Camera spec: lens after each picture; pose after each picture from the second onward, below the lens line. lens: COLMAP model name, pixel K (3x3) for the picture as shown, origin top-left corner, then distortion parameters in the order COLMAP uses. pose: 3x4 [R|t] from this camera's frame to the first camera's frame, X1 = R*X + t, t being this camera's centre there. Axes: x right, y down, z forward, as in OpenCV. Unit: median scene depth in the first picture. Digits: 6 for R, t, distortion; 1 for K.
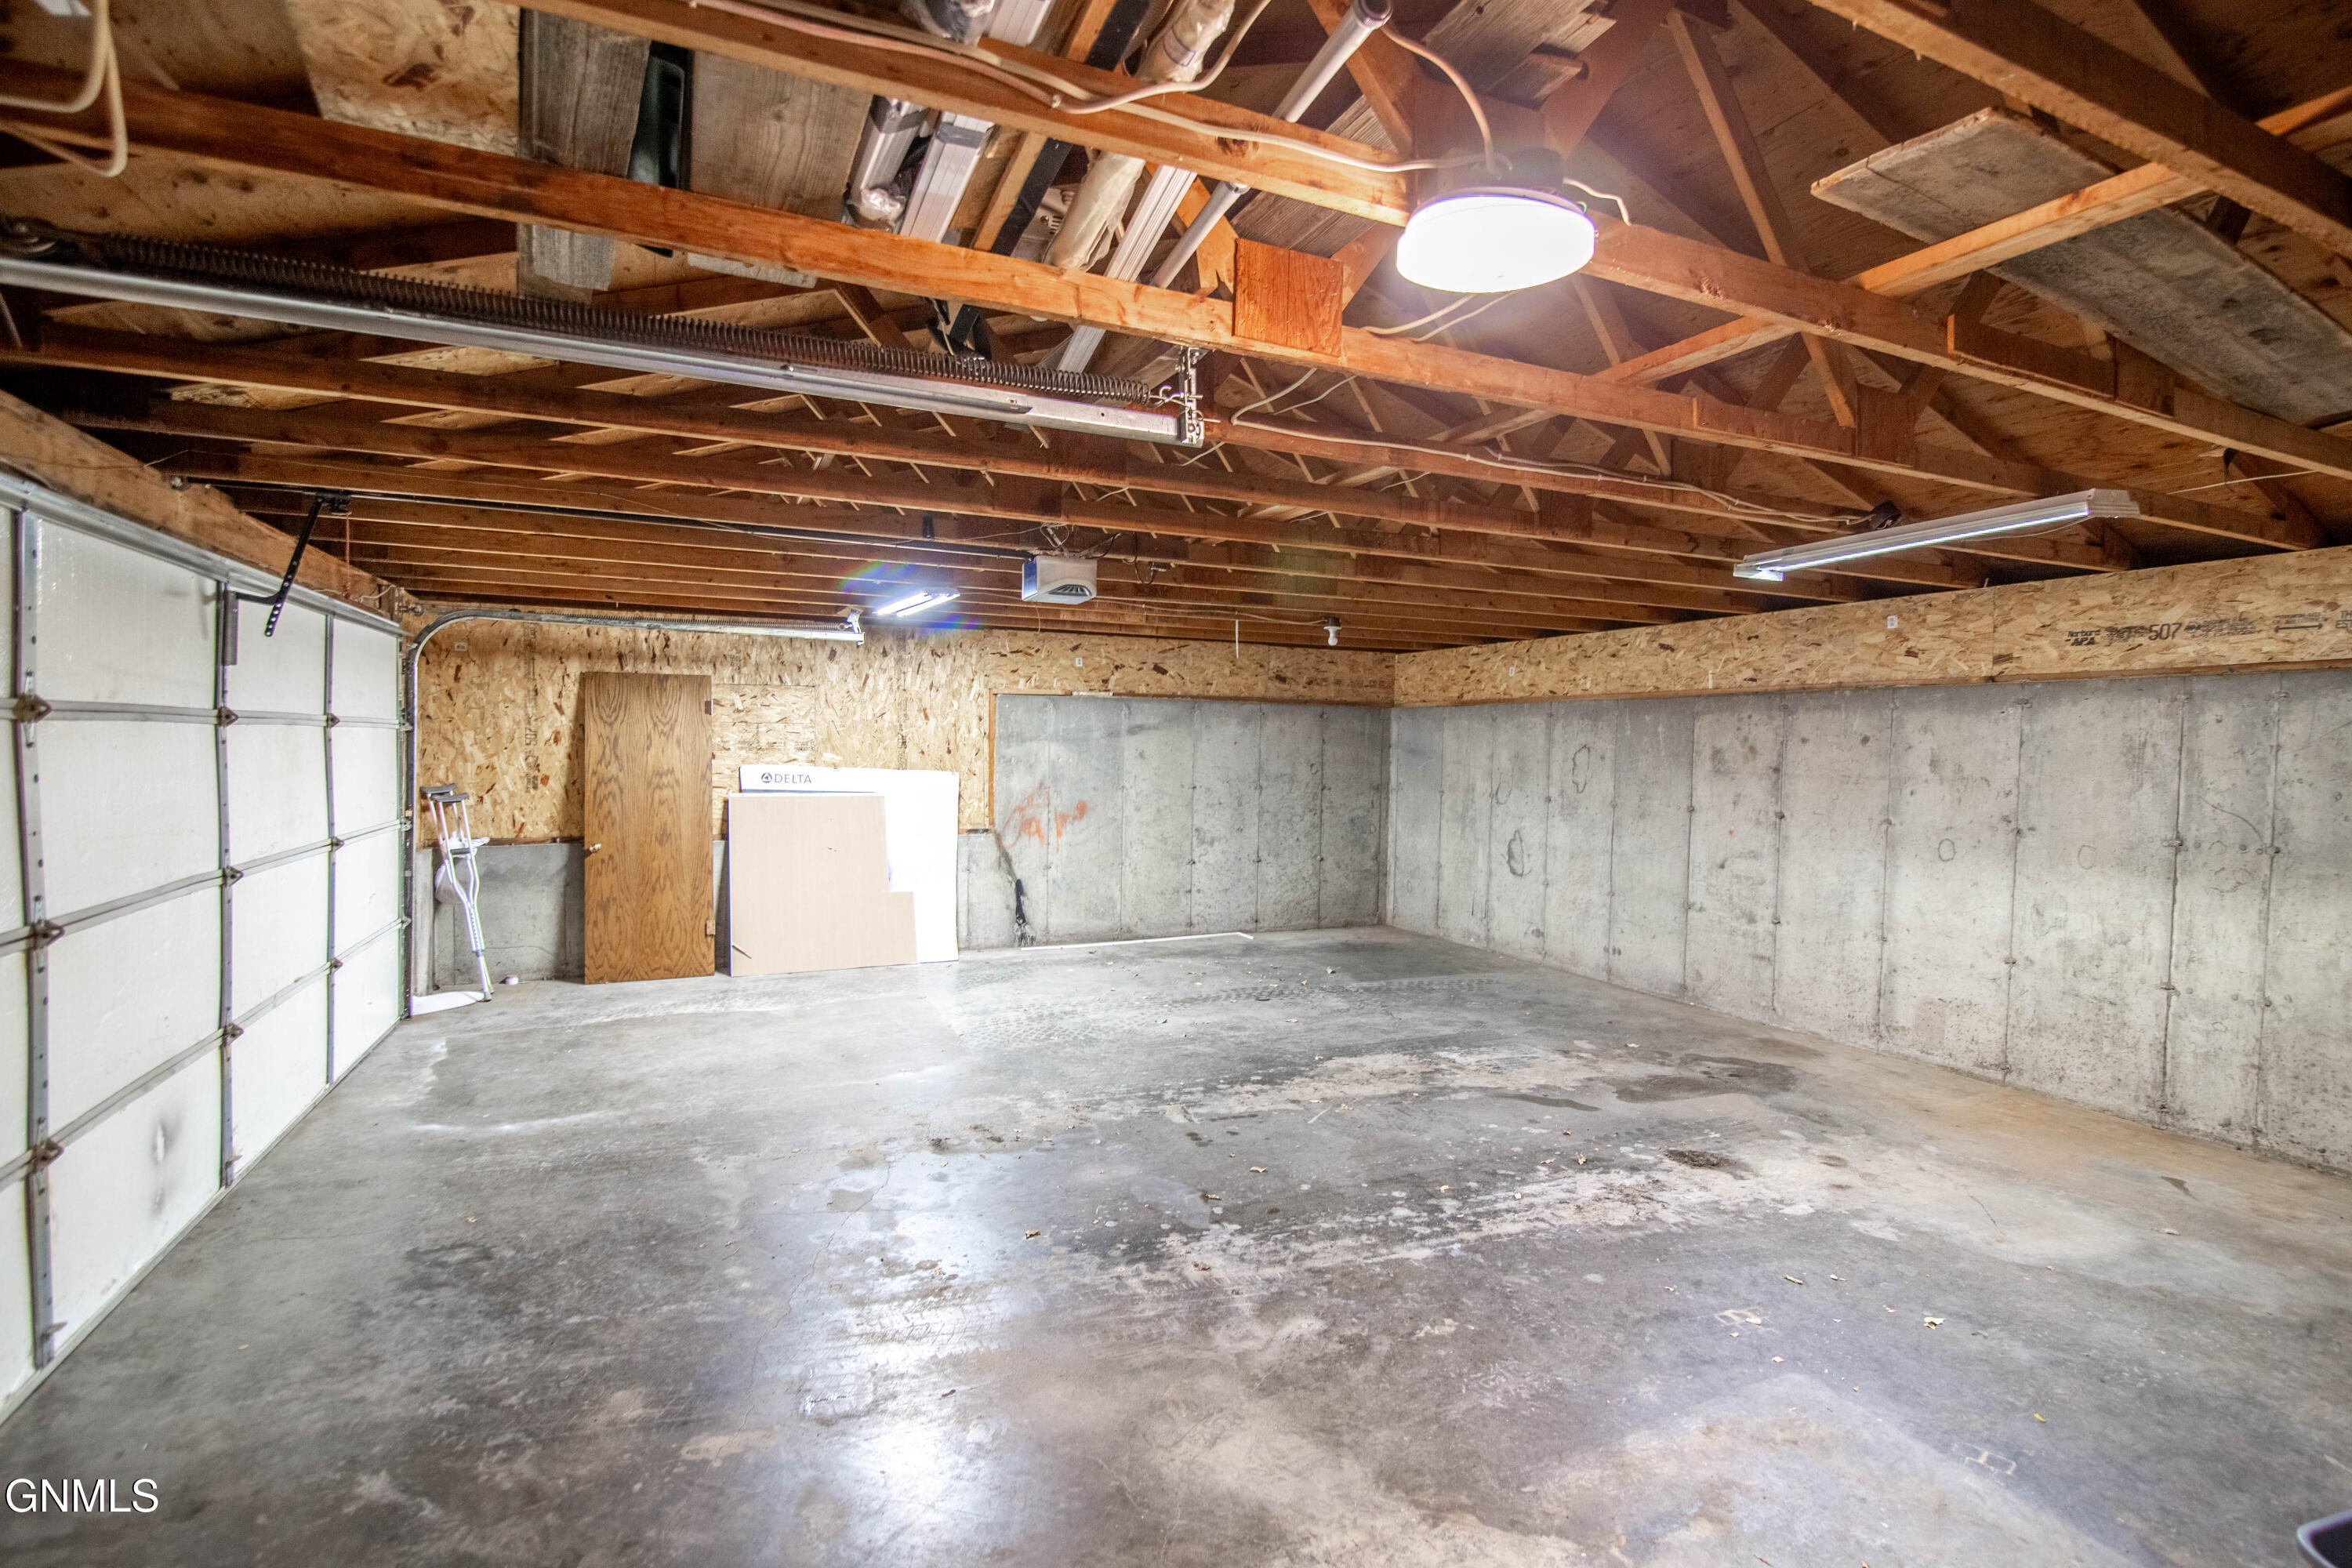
lens RADIAL K [[1096.3, 0, 1171.3], [0, 1096.3, 781.4], [0, 0, 1]] dist [-0.021039, 0.001411]
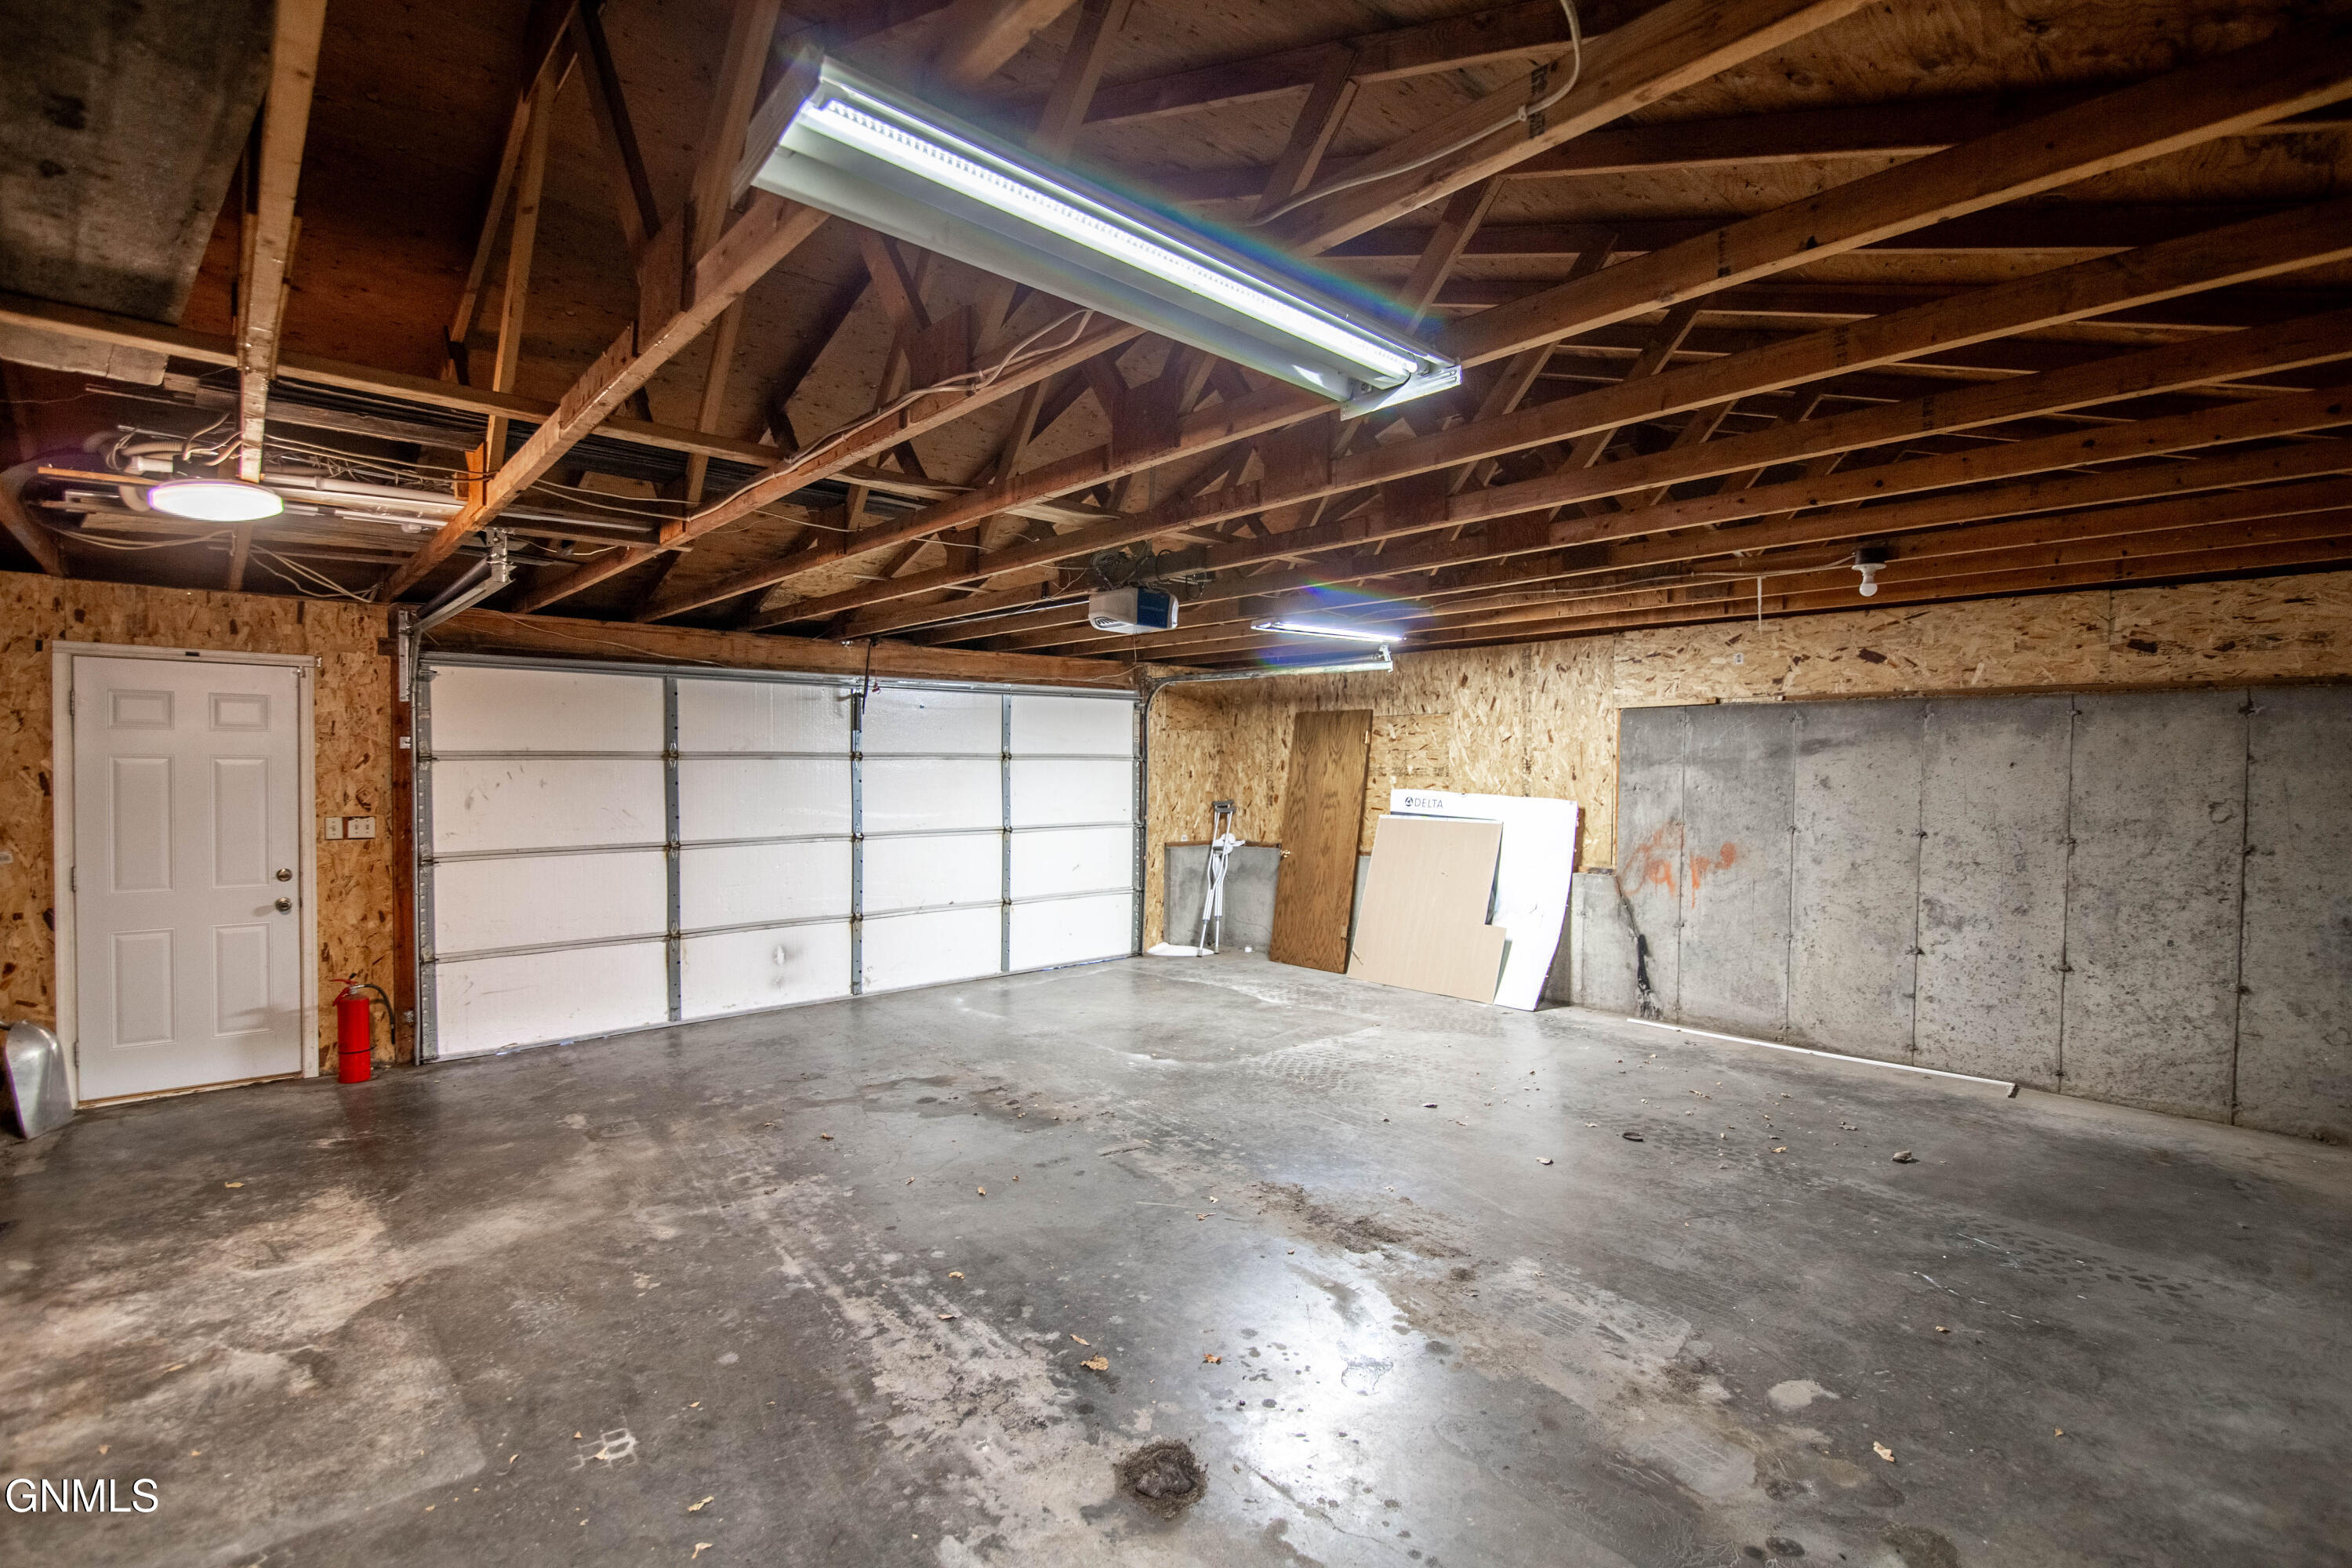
lens RADIAL K [[1096.3, 0, 1174.1], [0, 1096.3, 780.0], [0, 0, 1]] dist [-0.021039, 0.001411]
pose [[0.290787, 0.002235, -0.956785, 0.621814], [-0.030921, 0.999497, -0.007063, -0.010403], [0.956288, 0.031639, 0.290709, 0.496953]]
